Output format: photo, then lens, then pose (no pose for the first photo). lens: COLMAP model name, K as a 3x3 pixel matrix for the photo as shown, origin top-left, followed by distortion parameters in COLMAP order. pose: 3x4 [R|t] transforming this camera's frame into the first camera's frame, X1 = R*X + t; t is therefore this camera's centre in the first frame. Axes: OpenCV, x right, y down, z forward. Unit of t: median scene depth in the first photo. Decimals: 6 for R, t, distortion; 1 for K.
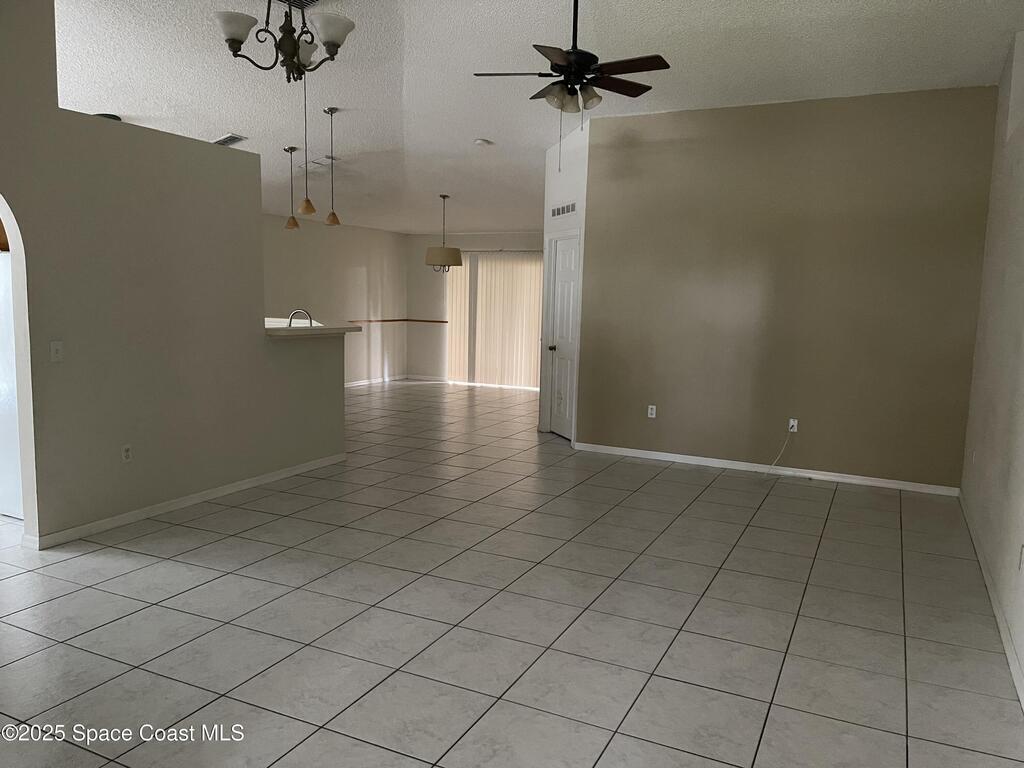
lens RADIAL K [[765.2, 0, 519.9], [0, 765.2, 384.2], [0, 0, 1]] dist [-0.007564, -0.001263]
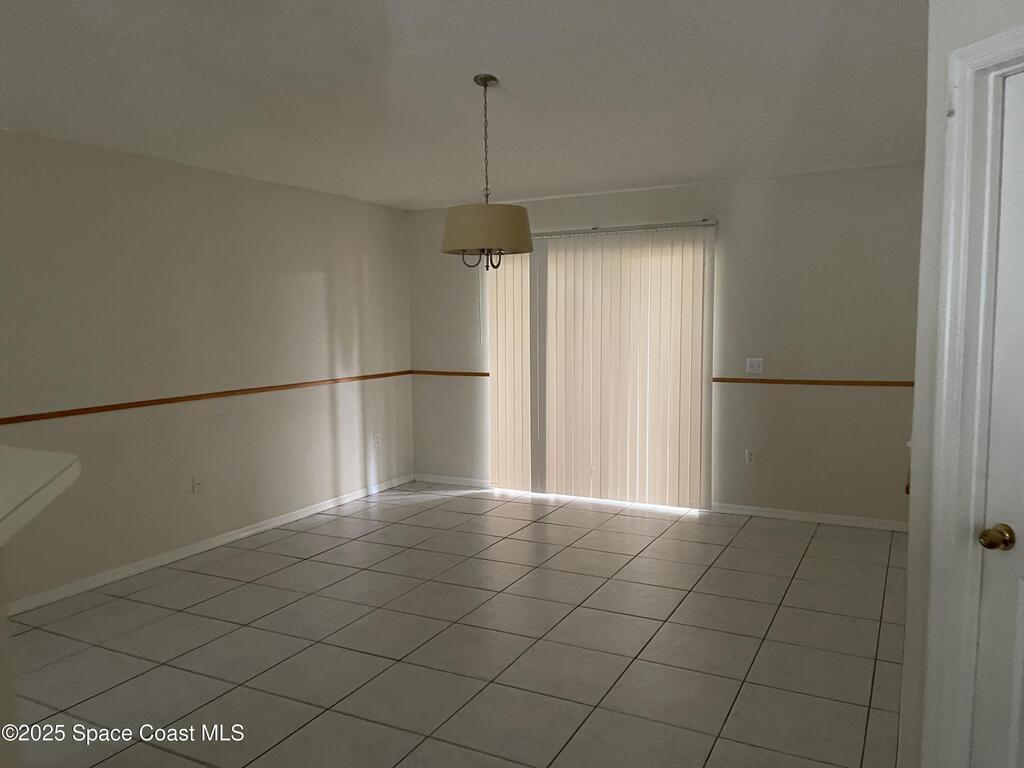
lens RADIAL K [[765.2, 0, 507.0], [0, 765.2, 385.3], [0, 0, 1]] dist [-0.007564, -0.001263]
pose [[0.998393, -0.027614, -0.049480, -0.058214], [0.026756, 0.999481, -0.017922, -0.065581], [0.049949, 0.016569, 0.998614, 0.495860]]
